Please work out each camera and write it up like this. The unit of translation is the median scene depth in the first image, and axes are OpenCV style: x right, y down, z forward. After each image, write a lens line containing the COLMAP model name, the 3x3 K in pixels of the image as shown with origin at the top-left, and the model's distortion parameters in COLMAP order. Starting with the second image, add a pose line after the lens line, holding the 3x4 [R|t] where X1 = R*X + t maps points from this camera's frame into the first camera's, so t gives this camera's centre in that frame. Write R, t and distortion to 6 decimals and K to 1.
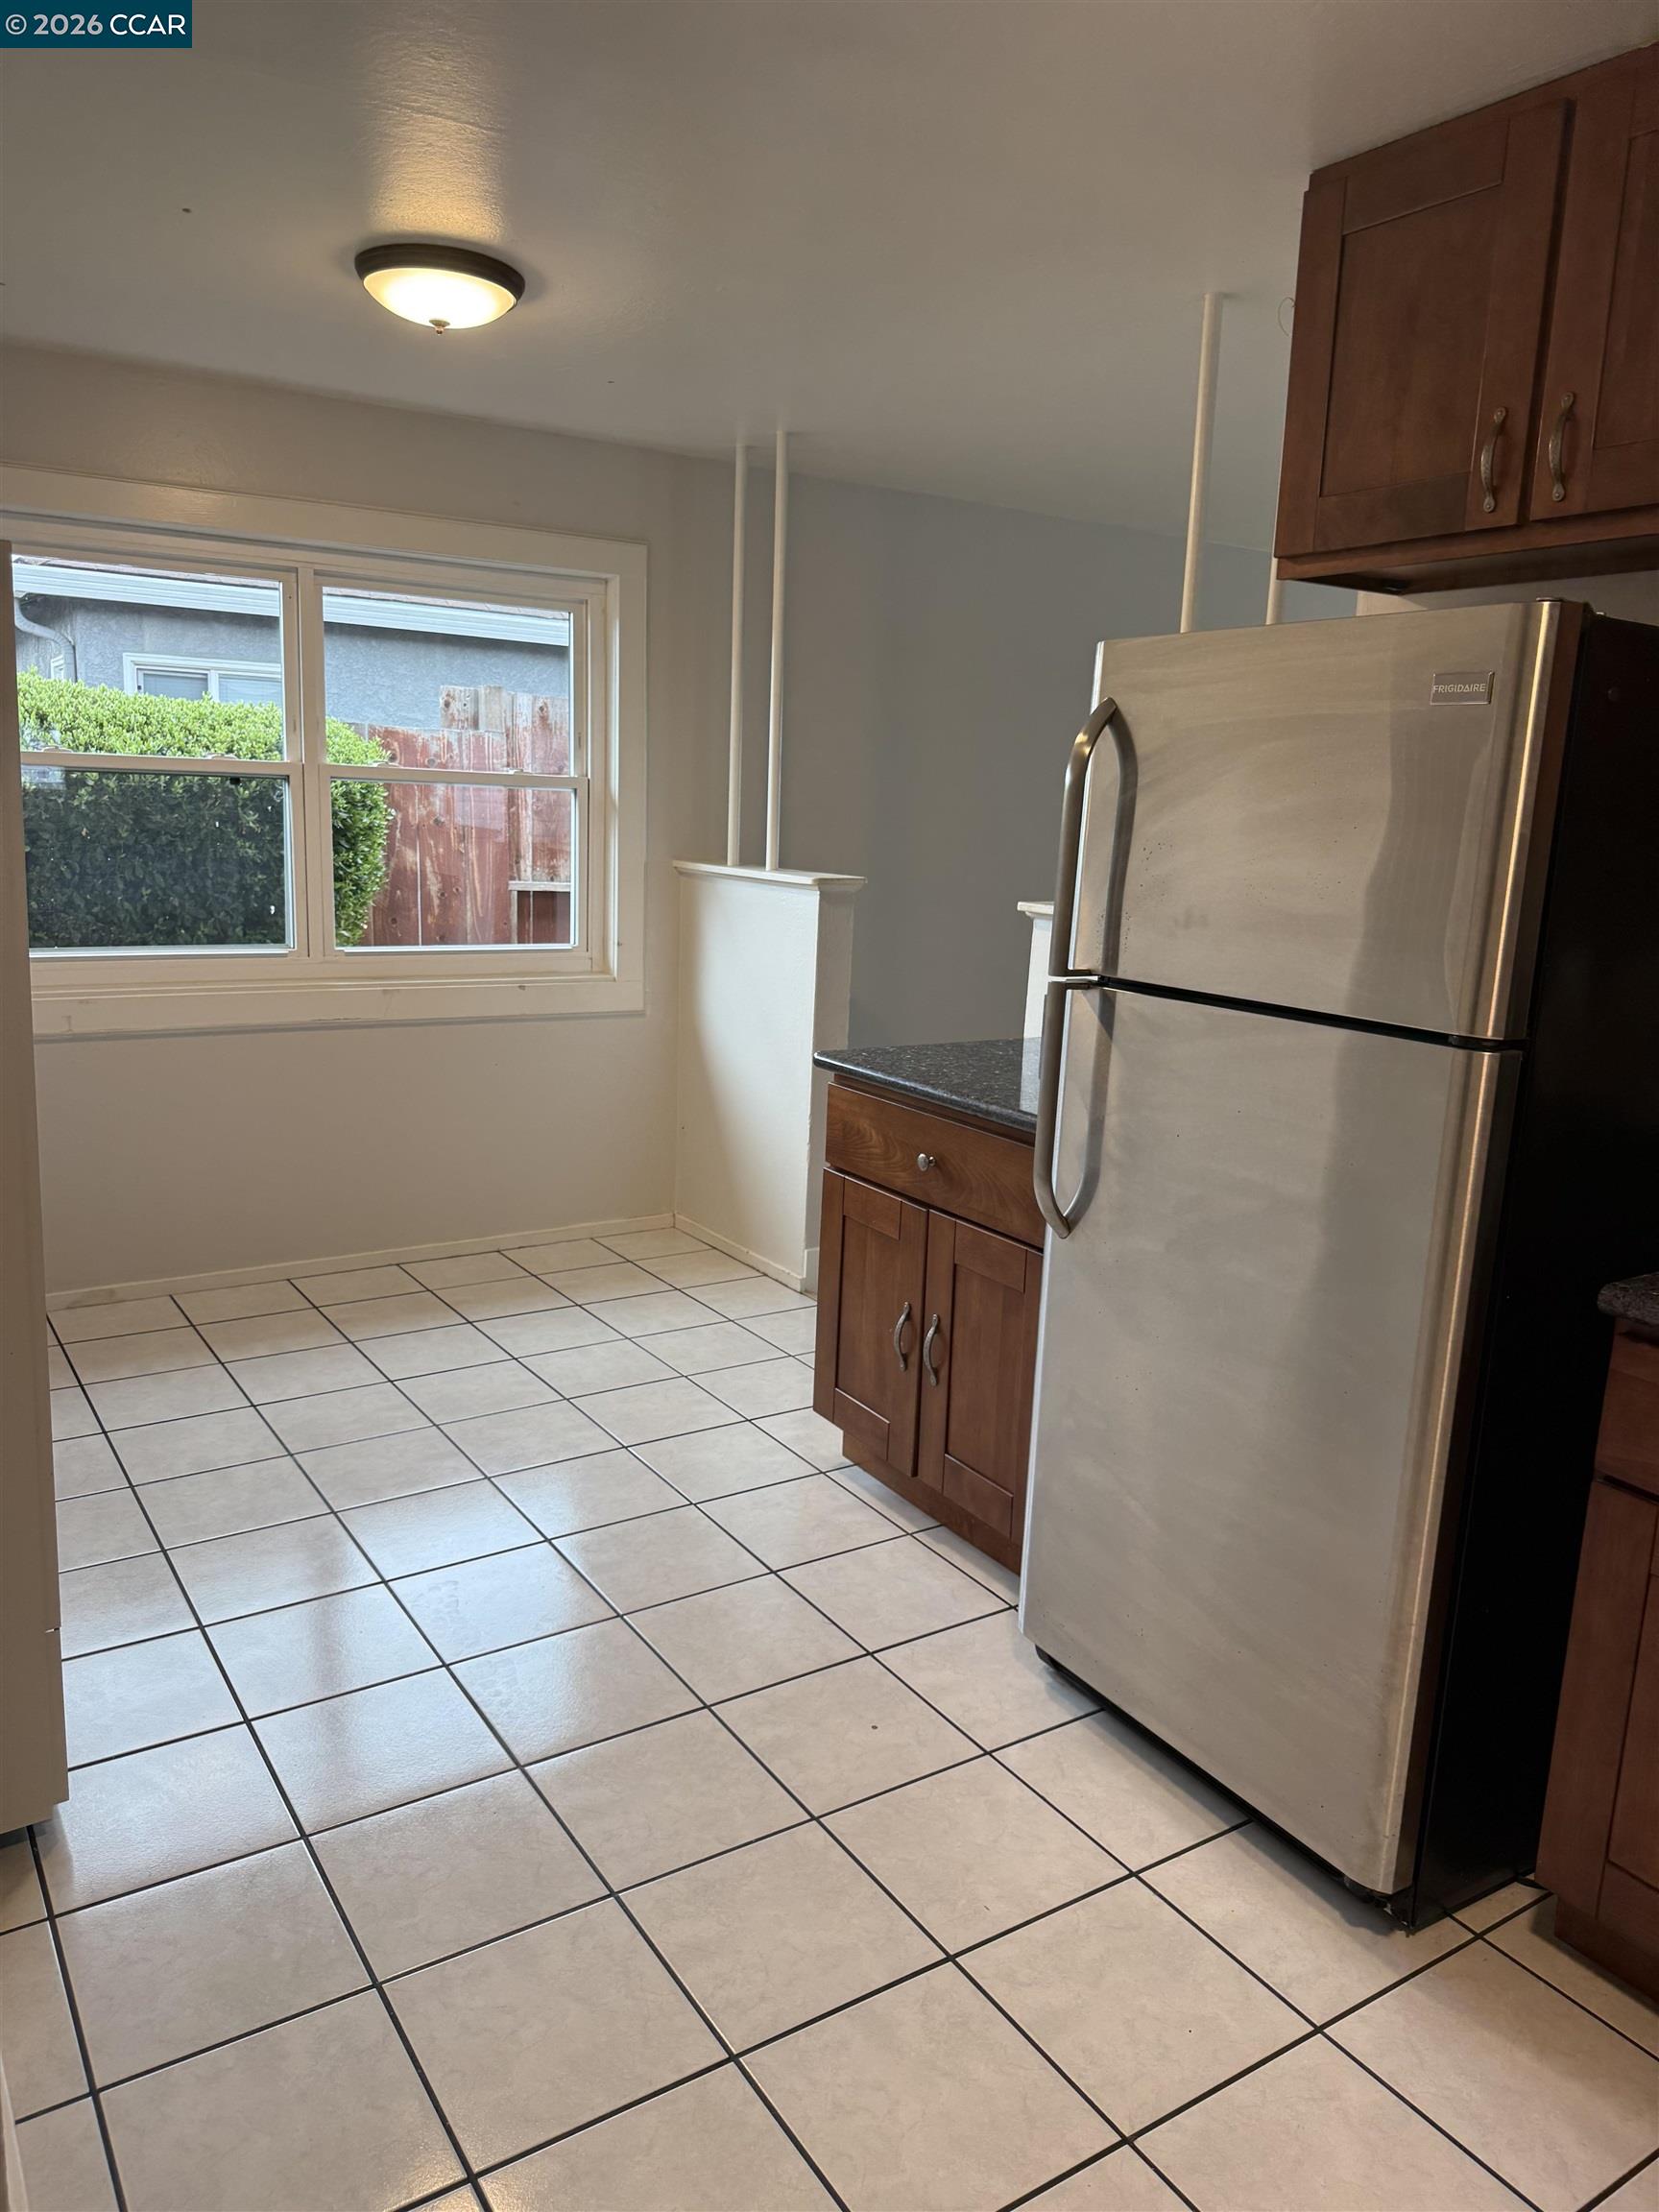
lens RADIAL K [[1577.5, 0, 807.1], [0, 1577.5, 1110.1], [0, 0, 1]] dist [0.041605, -0.068306]
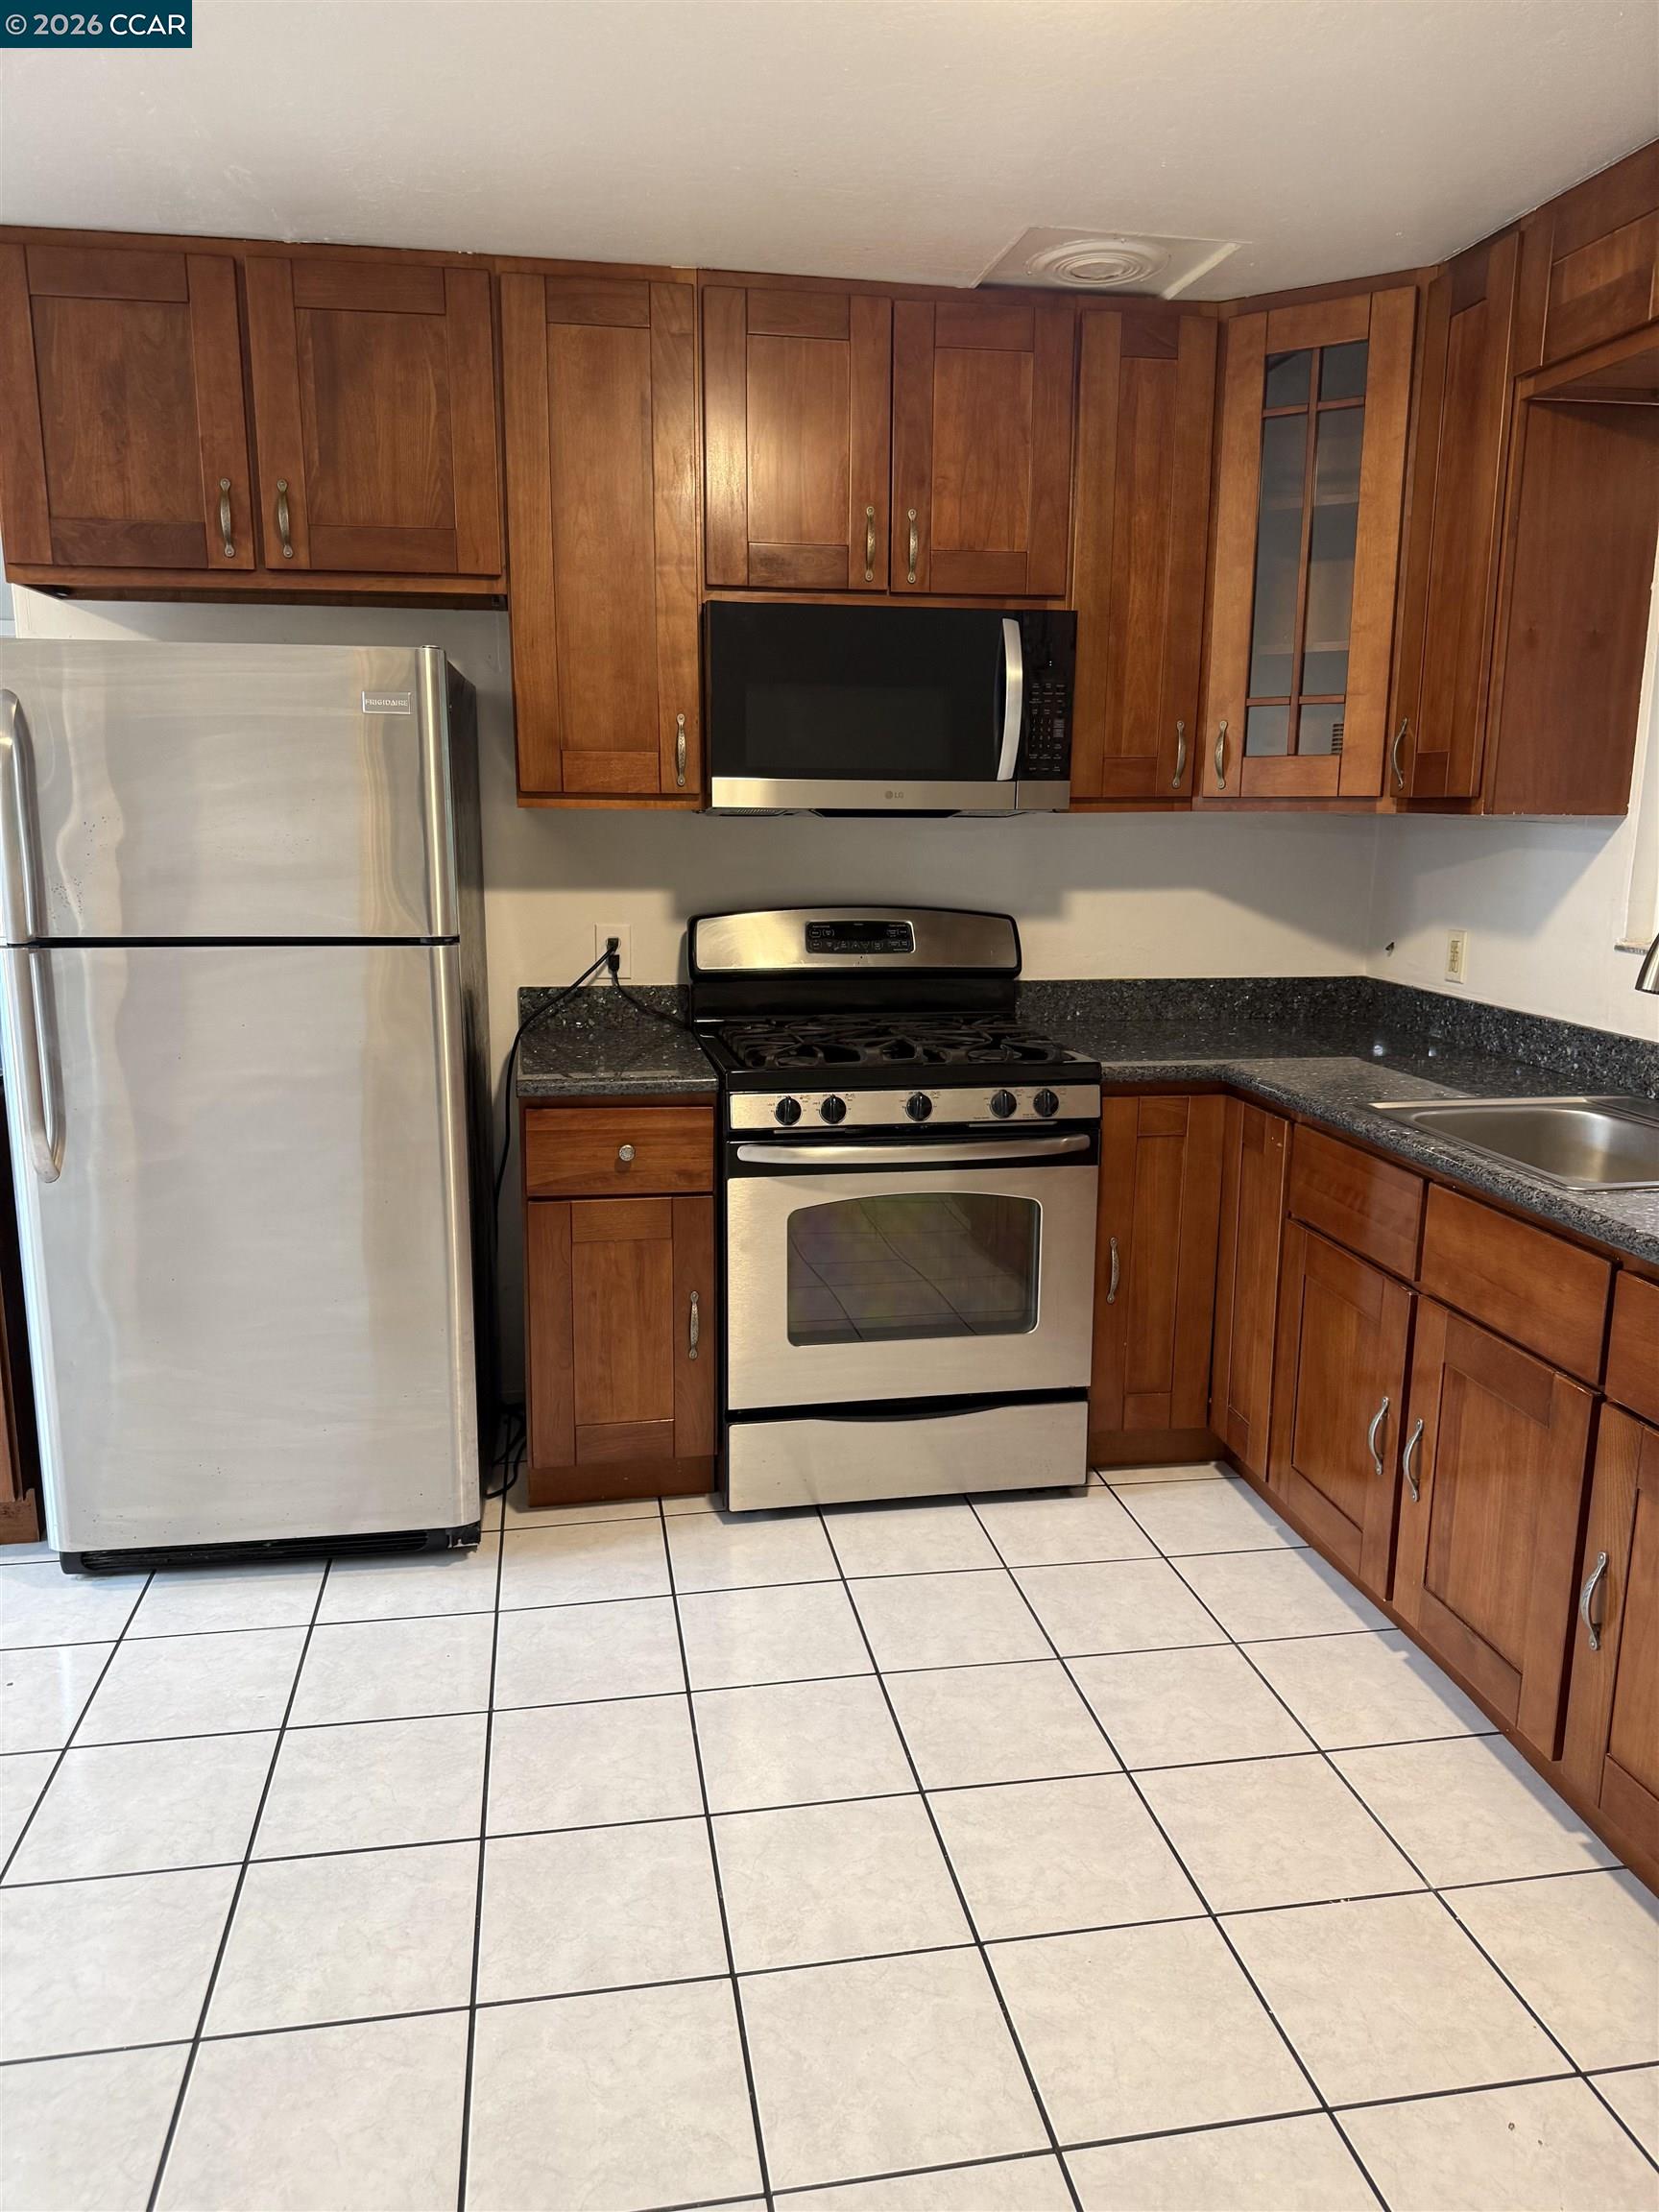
lens RADIAL K [[1554.6, 0, 835.2], [0, 1554.6, 1104.0], [0, 0, 1]] dist [0.089215, -0.112102]
pose [[0.386207, -0.218193, 0.896234, -0.340670], [0.196163, 0.968823, 0.151334, -0.016567], [-0.901313, 0.117362, 0.416967, 0.021762]]
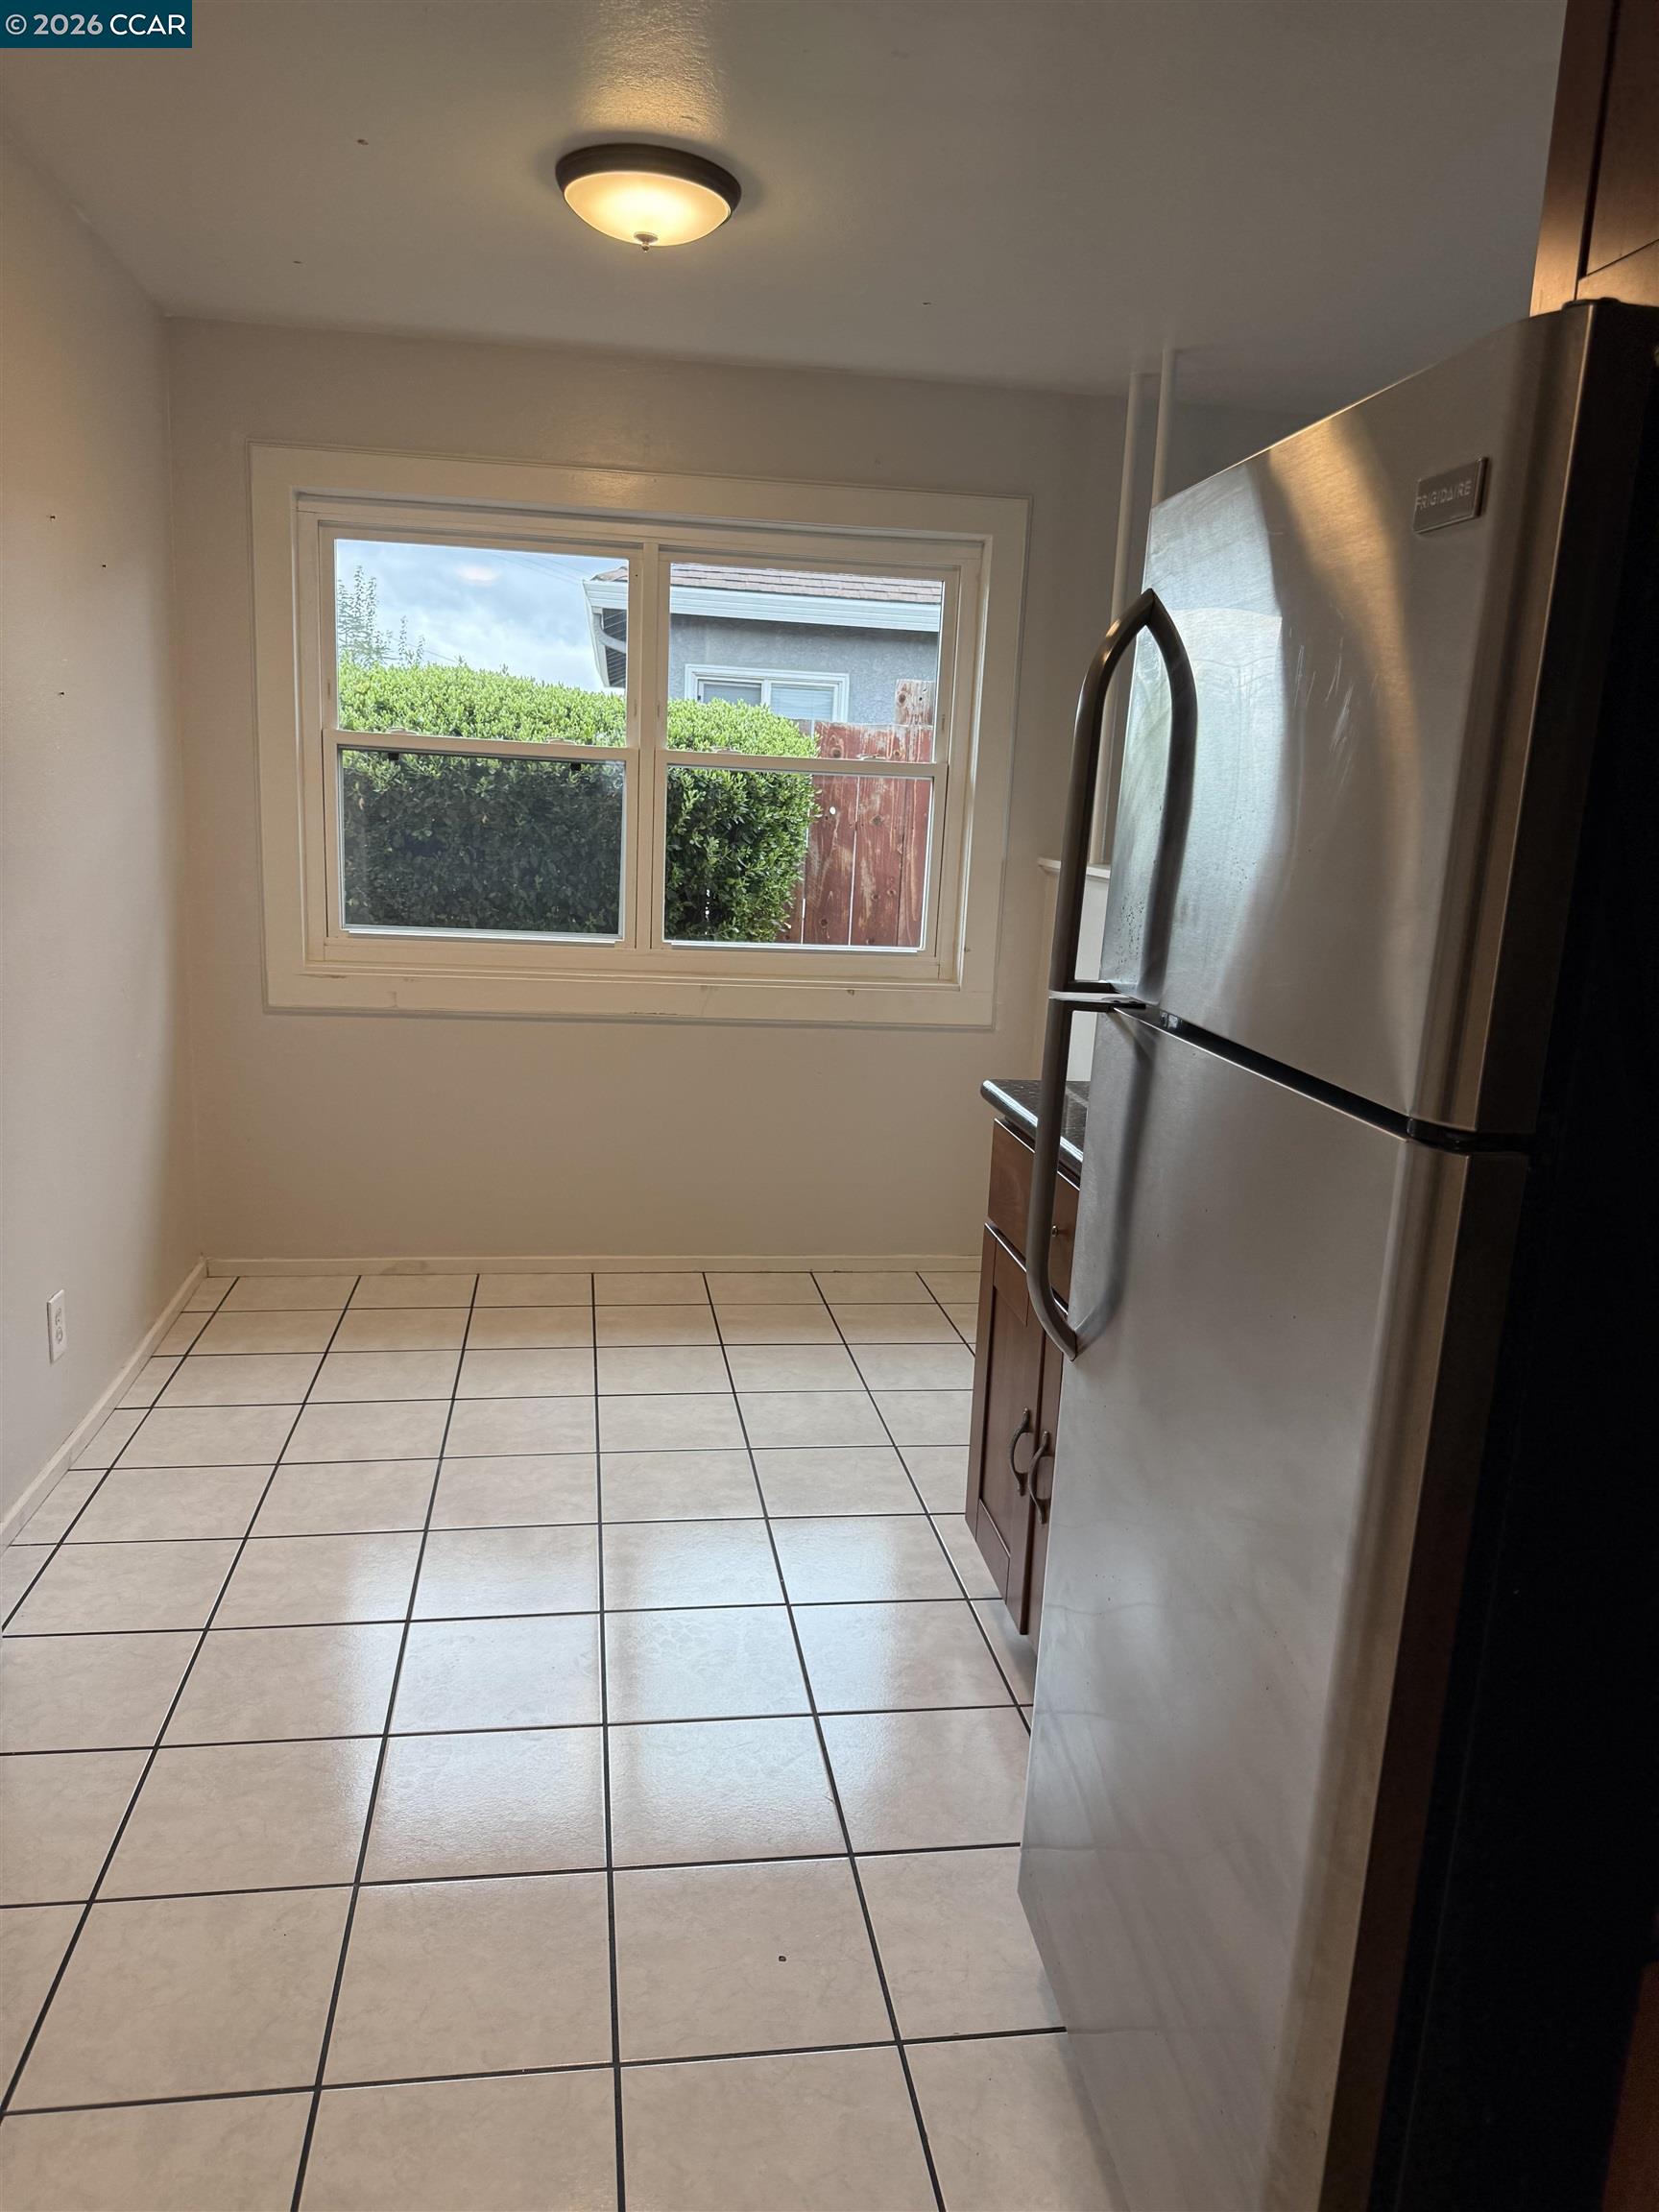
lens RADIAL K [[1547.8, 0, 819.5], [0, 1547.8, 1109.8], [0, 0, 1]] dist [0.114500, -0.178288]
pose [[0.908021, 0.086983, -0.409795, 0.179851], [-0.092224, 0.995714, 0.006999, -0.013744], [0.408647, 0.031437, 0.912151, 0.166230]]
